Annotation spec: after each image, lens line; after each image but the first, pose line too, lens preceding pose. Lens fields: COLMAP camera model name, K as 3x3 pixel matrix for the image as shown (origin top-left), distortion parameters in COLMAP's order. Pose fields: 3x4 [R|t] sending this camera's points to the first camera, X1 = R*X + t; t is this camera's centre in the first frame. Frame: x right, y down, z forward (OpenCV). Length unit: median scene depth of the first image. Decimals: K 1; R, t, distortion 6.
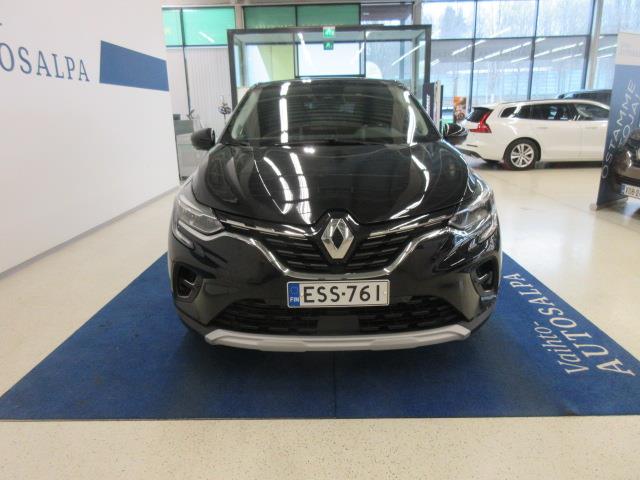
lens RADIAL K [[476.2, 0, 320.0], [0, 476.2, 243.0], [0, 0, 1]] dist [0.012316, -0.003738]
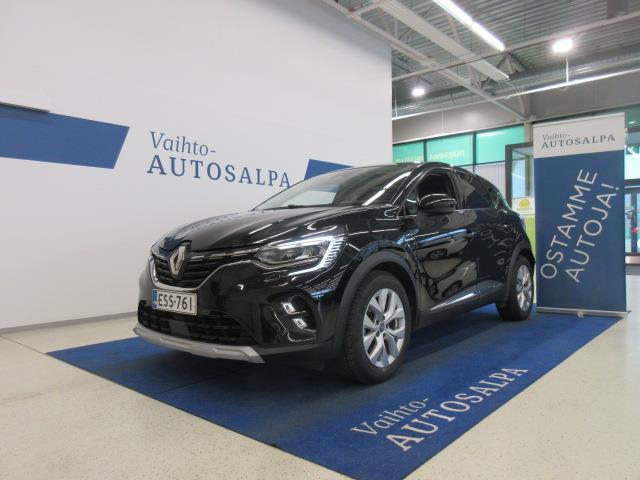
lens RADIAL K [[476.2, 0, 320.6], [0, 476.2, 241.4], [0, 0, 1]] dist [0.012316, -0.003738]
pose [[0.760932, 0.017188, -0.648604, 0.927361], [-0.177258, 0.967128, -0.182327, 0.086880], [0.624149, 0.253708, 0.738965, 0.172229]]
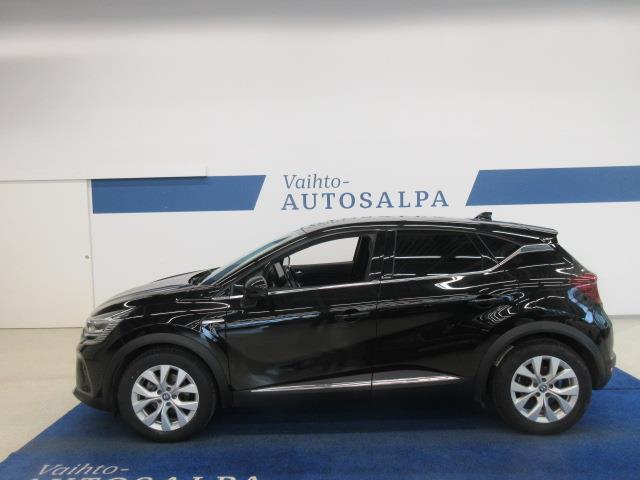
lens RADIAL K [[476.2, 0, 330.2], [0, 476.2, 236.9], [0, 0, 1]] dist [0.012316, -0.003738]
pose [[-0.013906, 0.067757, -0.997605, 1.528599], [-0.243791, 0.967363, 0.069101, -0.535523], [0.969728, 0.244168, 0.003066, 1.418512]]
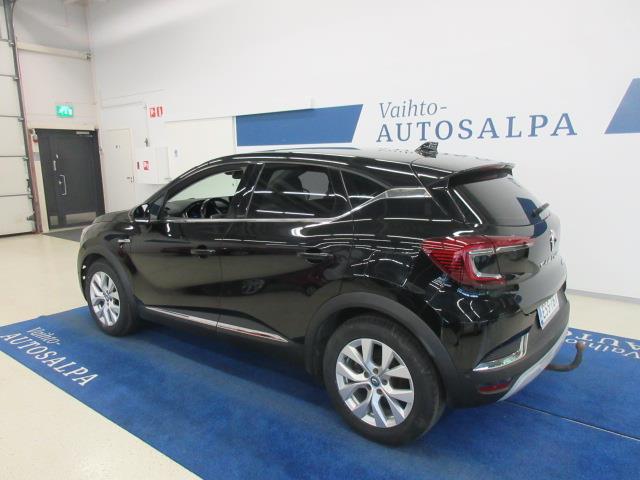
lens RADIAL K [[476.2, 0, 319.6], [0, 476.2, 237.2], [0, 0, 1]] dist [0.012316, -0.003738]
pose [[-0.611468, 0.163040, -0.774290, 1.063292], [-0.183490, 0.922651, 0.339185, -0.745052], [0.769700, 0.349476, -0.534255, 2.326908]]
